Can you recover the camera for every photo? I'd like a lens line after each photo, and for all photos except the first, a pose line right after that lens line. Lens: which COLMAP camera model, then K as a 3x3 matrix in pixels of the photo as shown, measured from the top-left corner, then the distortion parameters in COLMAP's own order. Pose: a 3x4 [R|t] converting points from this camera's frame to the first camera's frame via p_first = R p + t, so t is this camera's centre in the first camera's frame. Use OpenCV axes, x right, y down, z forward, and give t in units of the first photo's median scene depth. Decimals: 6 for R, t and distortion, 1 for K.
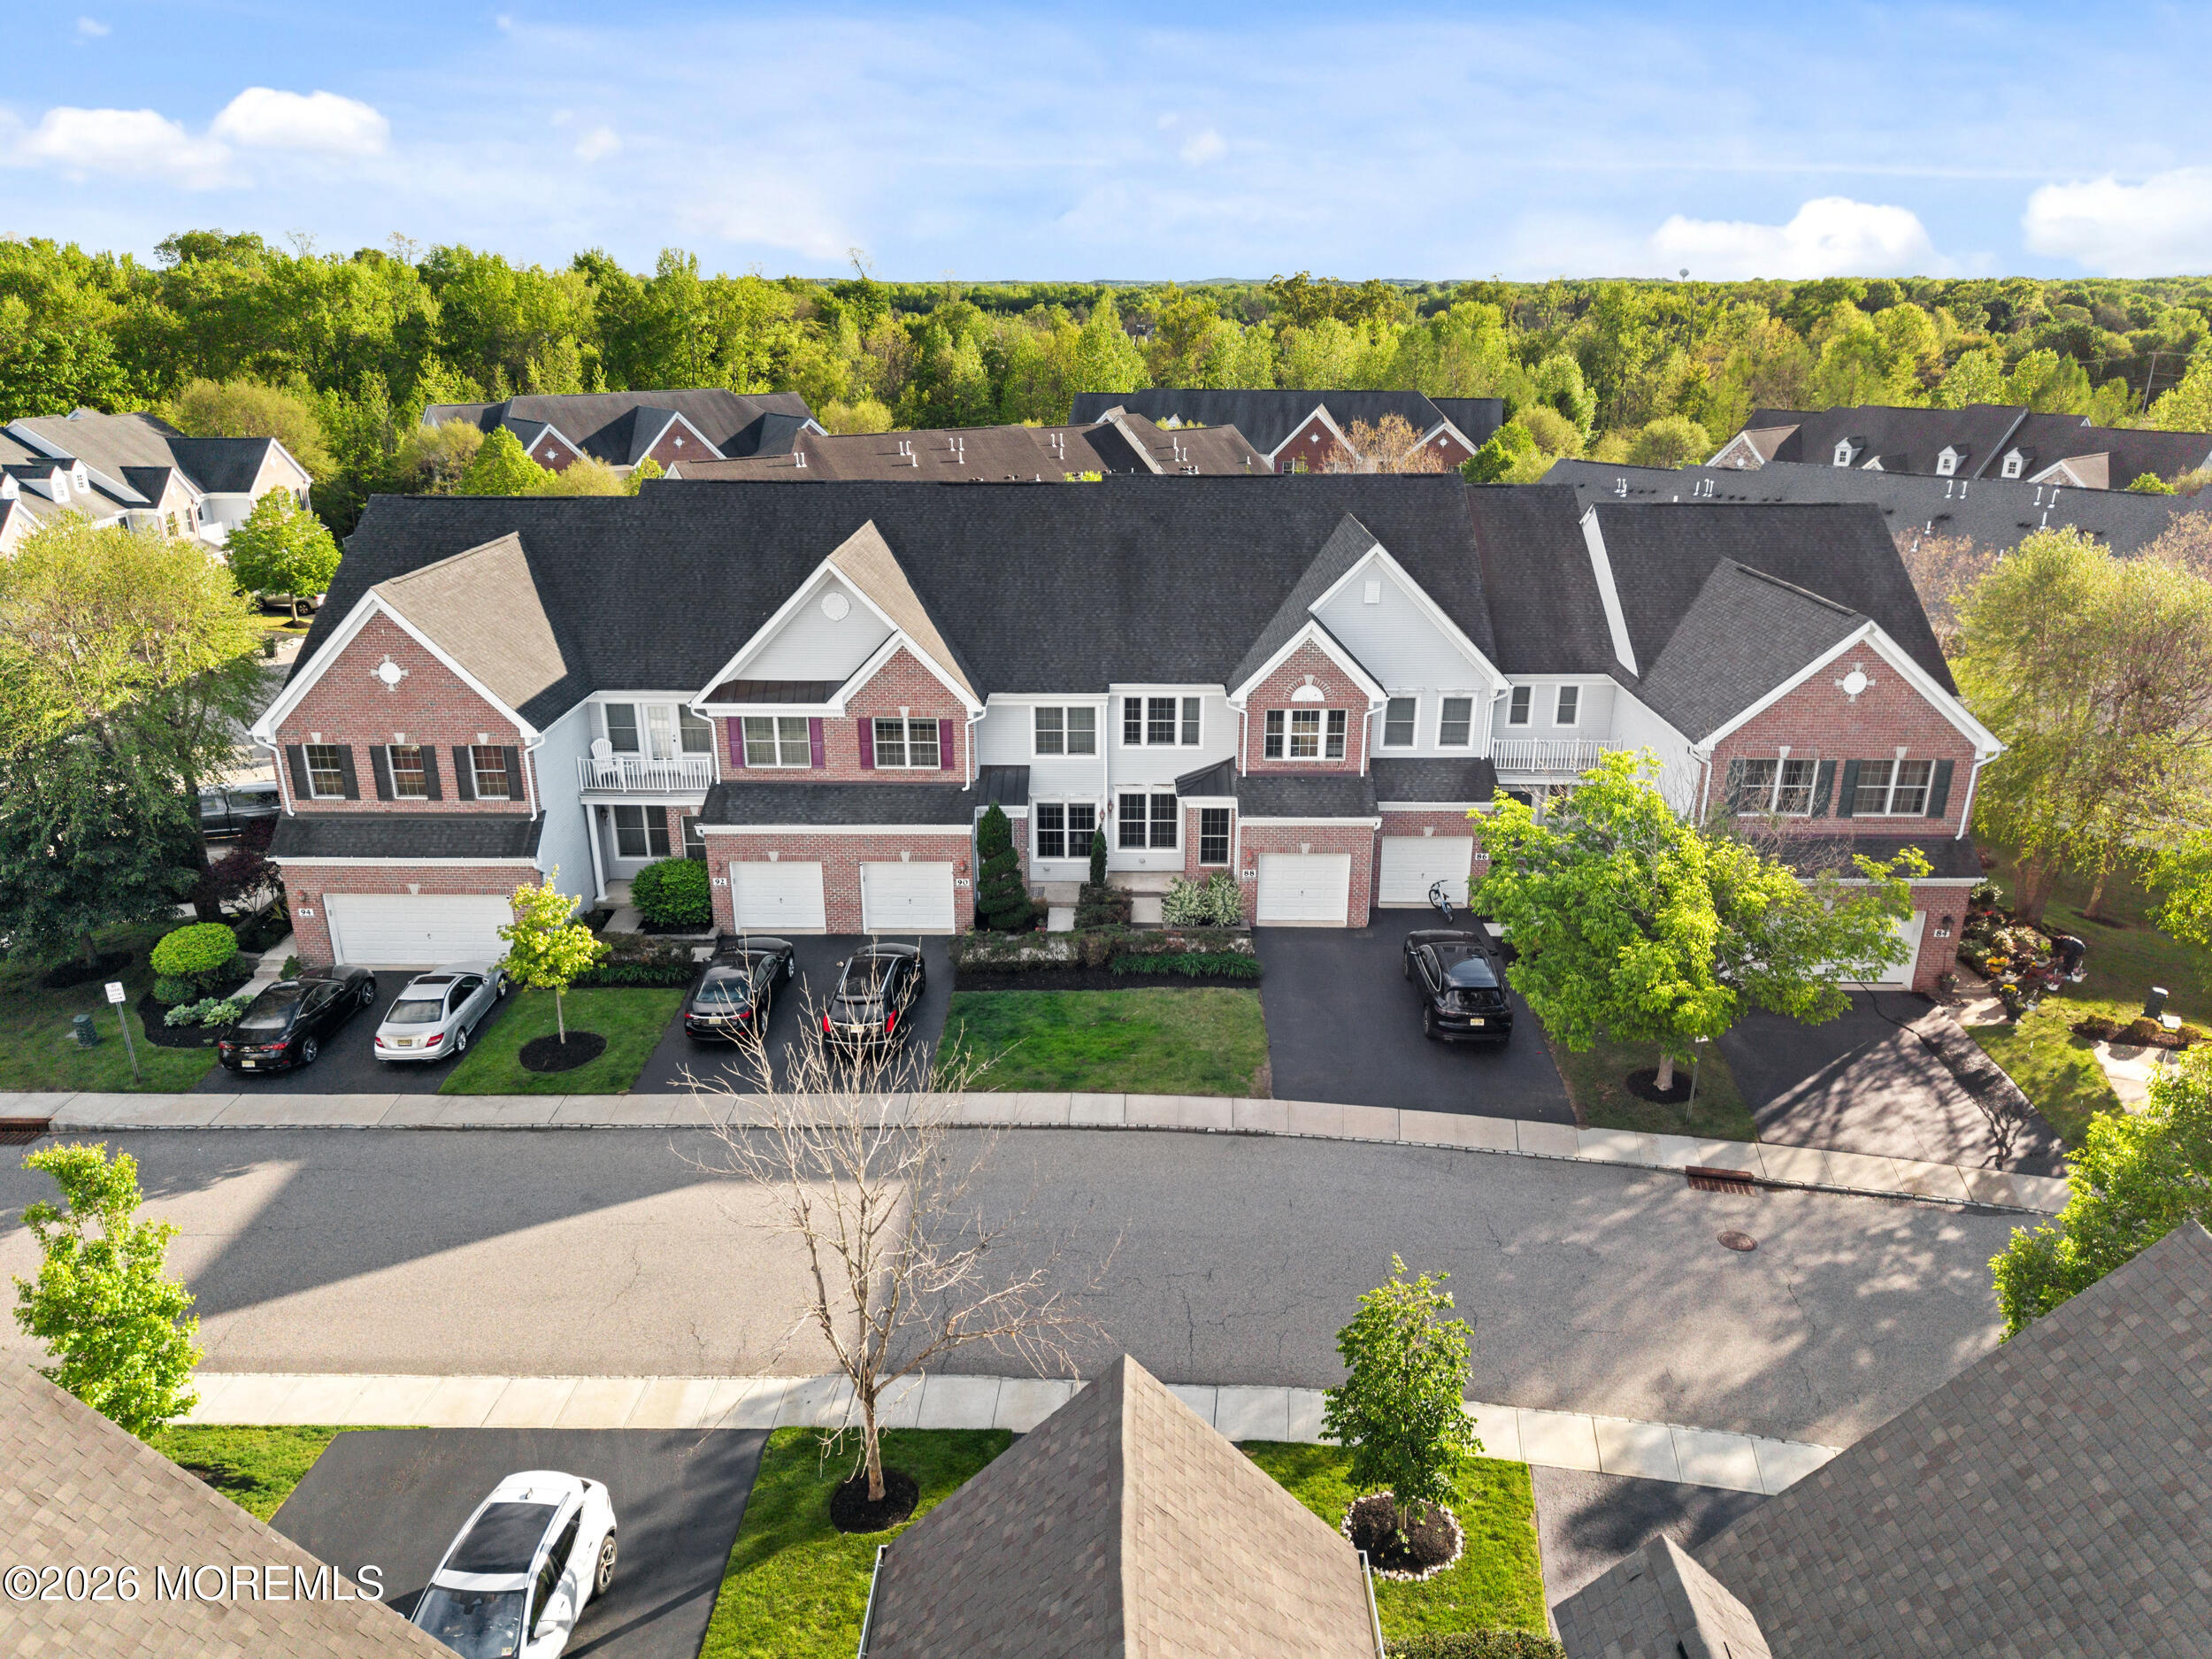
lens RADIAL K [[1486.7, 0, 1106.0], [0, 1486.7, 829.5], [0, 0, 1]] dist [0.016744, -0.024290]
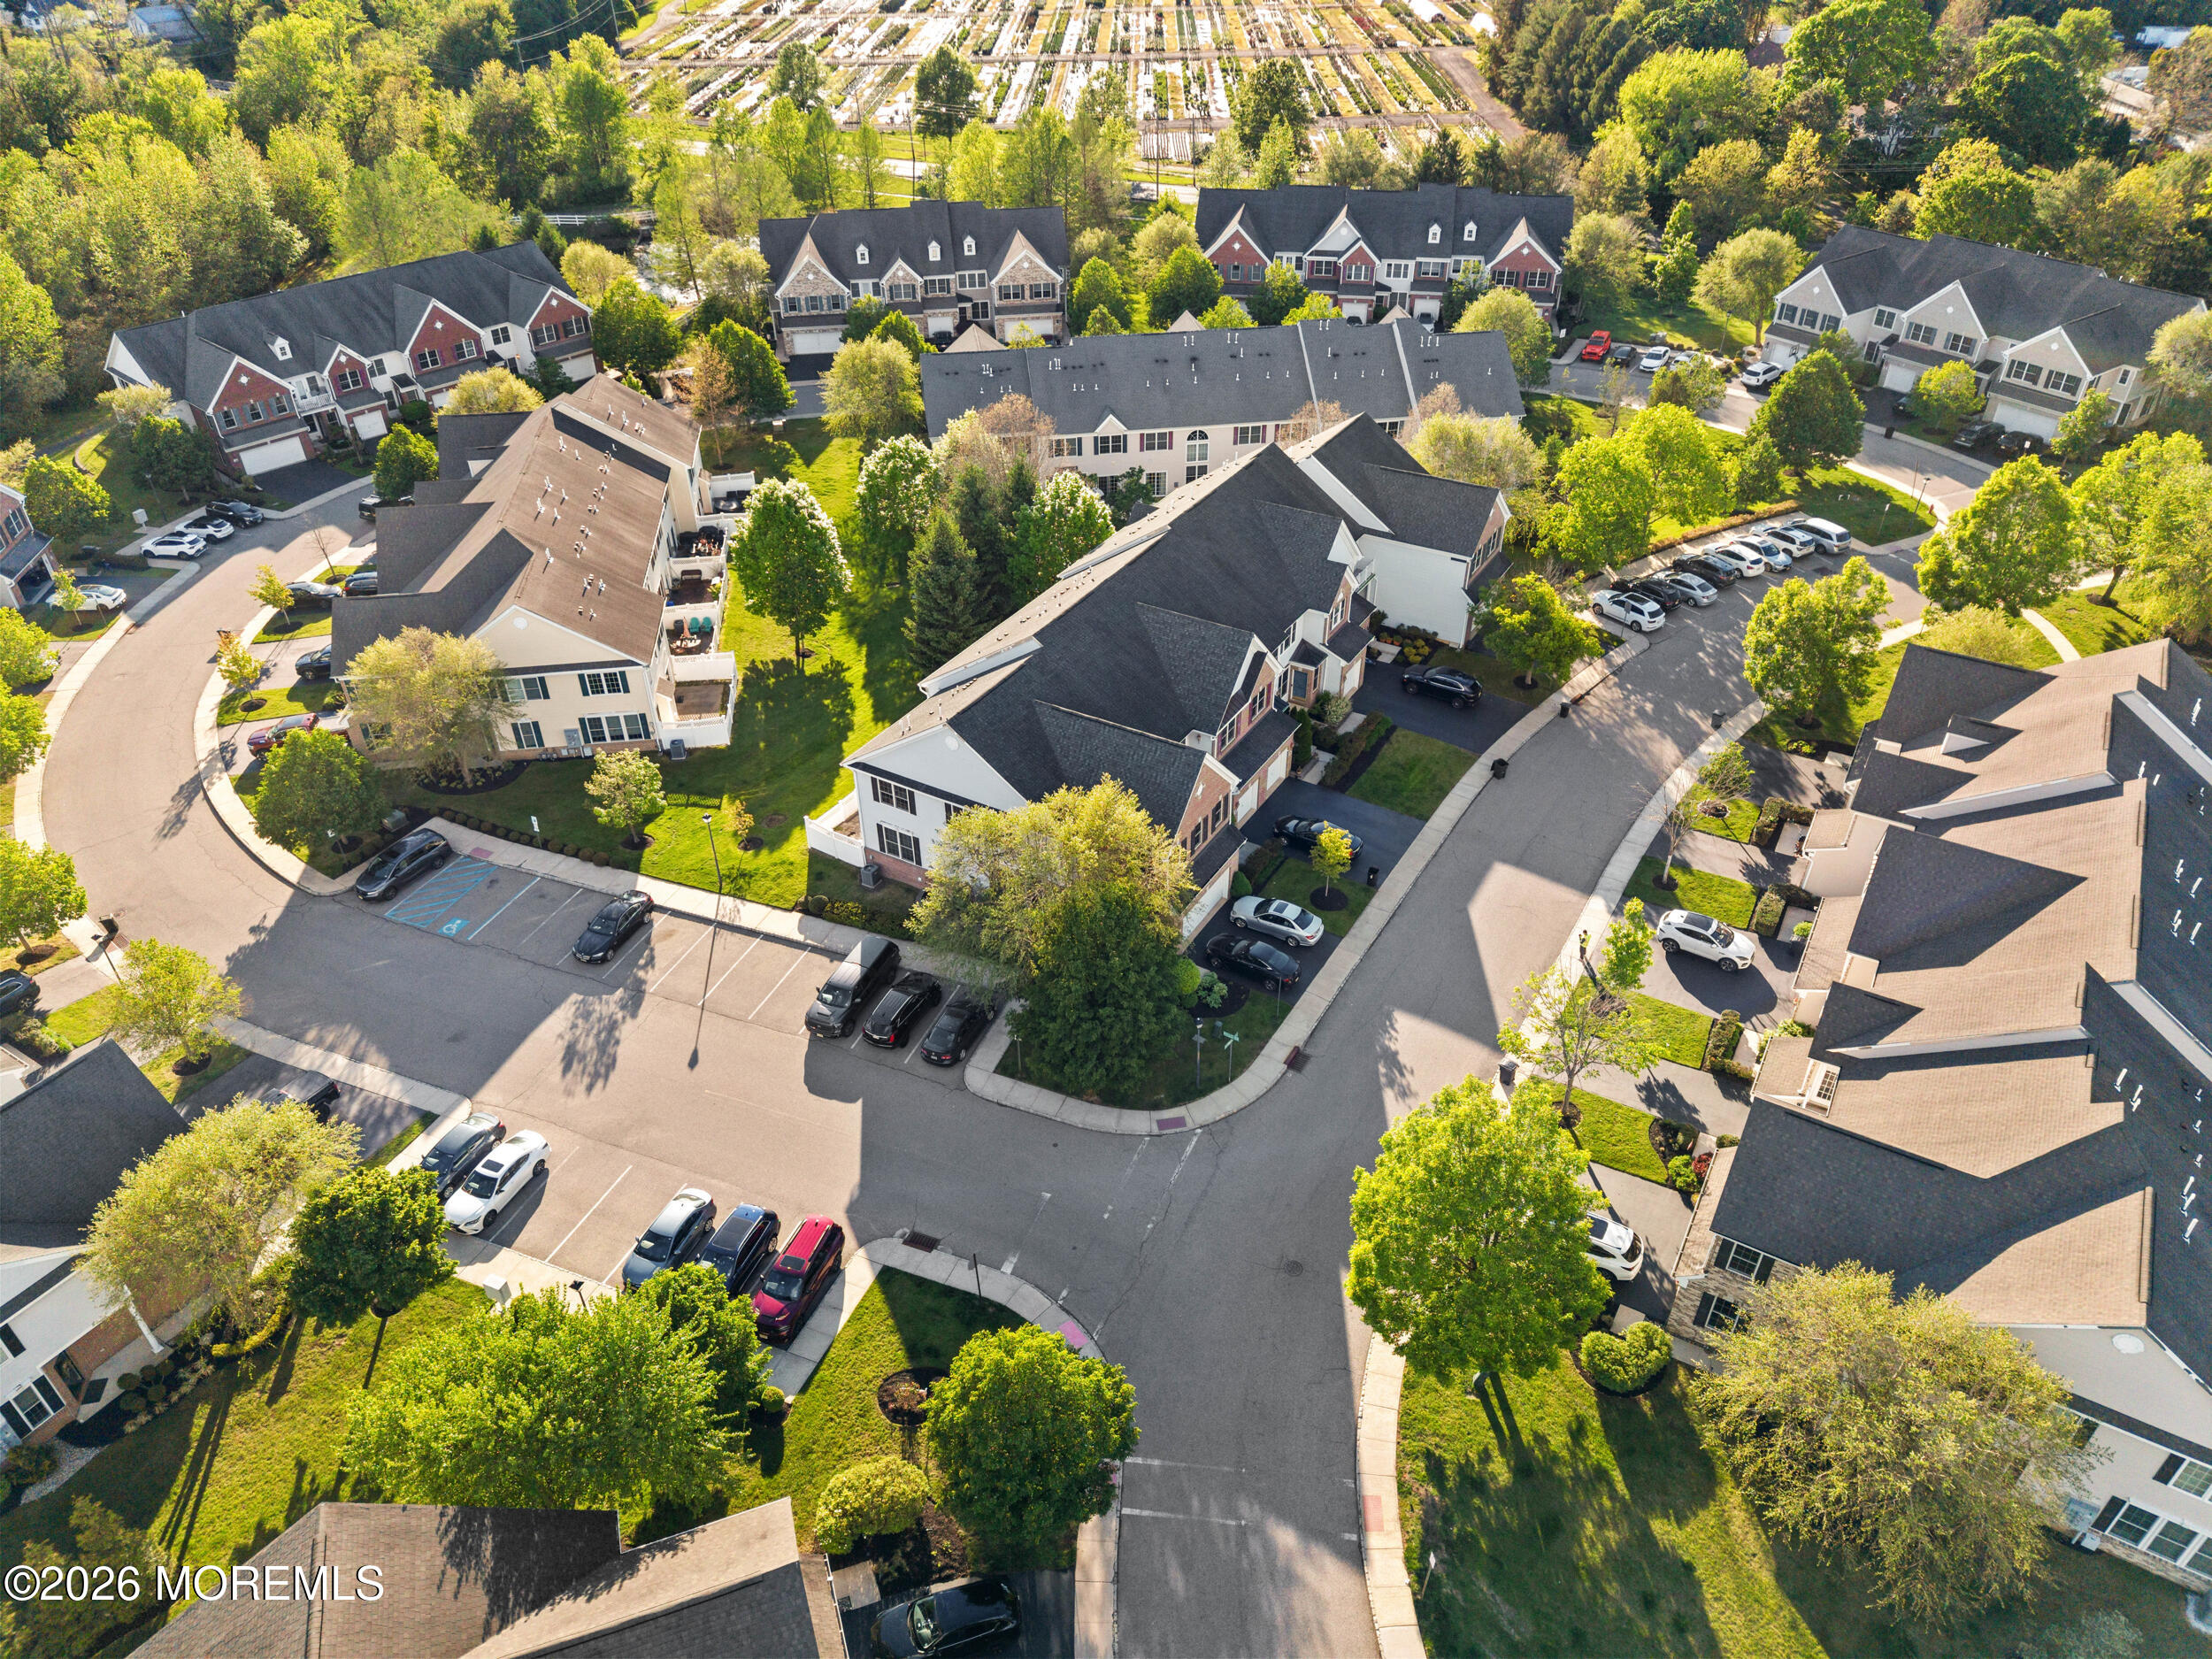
lens RADIAL K [[1458.2, 0, 1106.0], [0, 1458.2, 829.5], [0, 0, 1]] dist [0.043767, -0.053582]
pose [[0.510132, -0.508592, 0.693614, -1.644869], [0.304686, 0.861000, 0.407241, -0.752898], [-0.804321, 0.003588, 0.594185, 0.022324]]
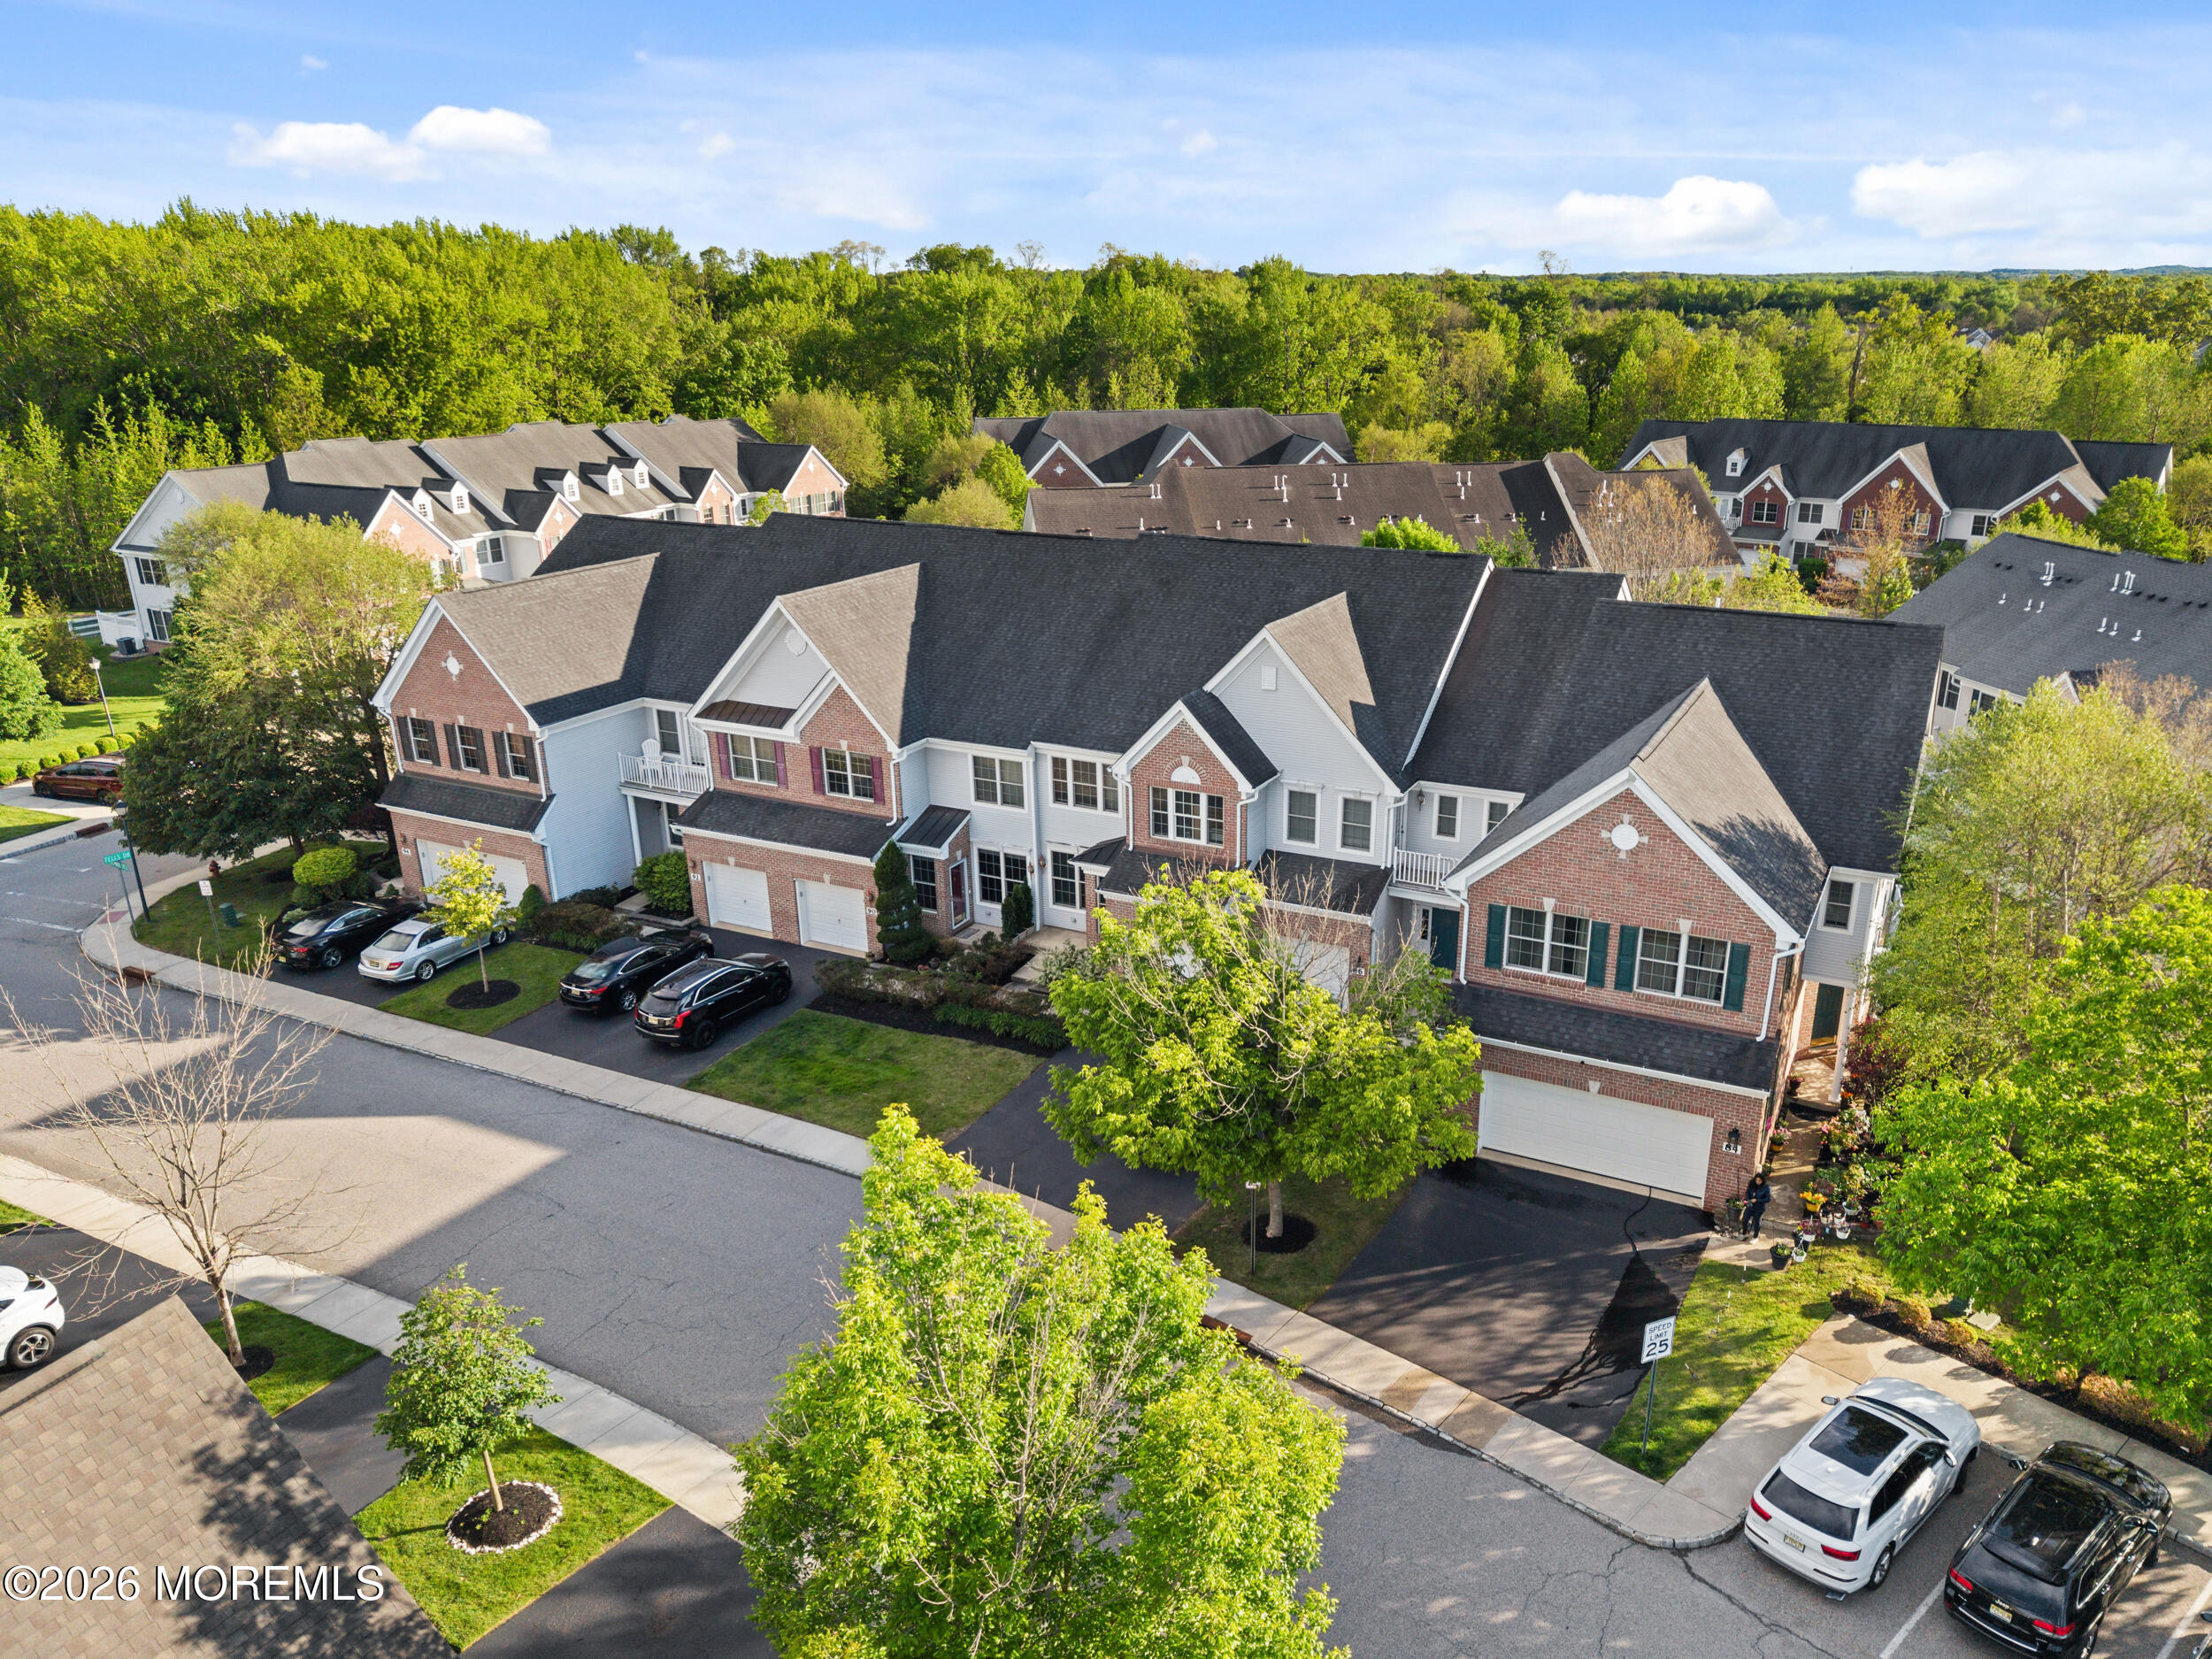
lens RADIAL K [[1577.6, 0, 1192.8], [0, 1577.6, 906.4], [0, 0, 1]] dist [0.012474, -0.003548]
pose [[0.901582, 0.154423, -0.404109, 0.562199], [-0.143450, 0.987986, 0.057498, -0.065355], [0.408133, 0.006130, 0.912902, 0.061692]]
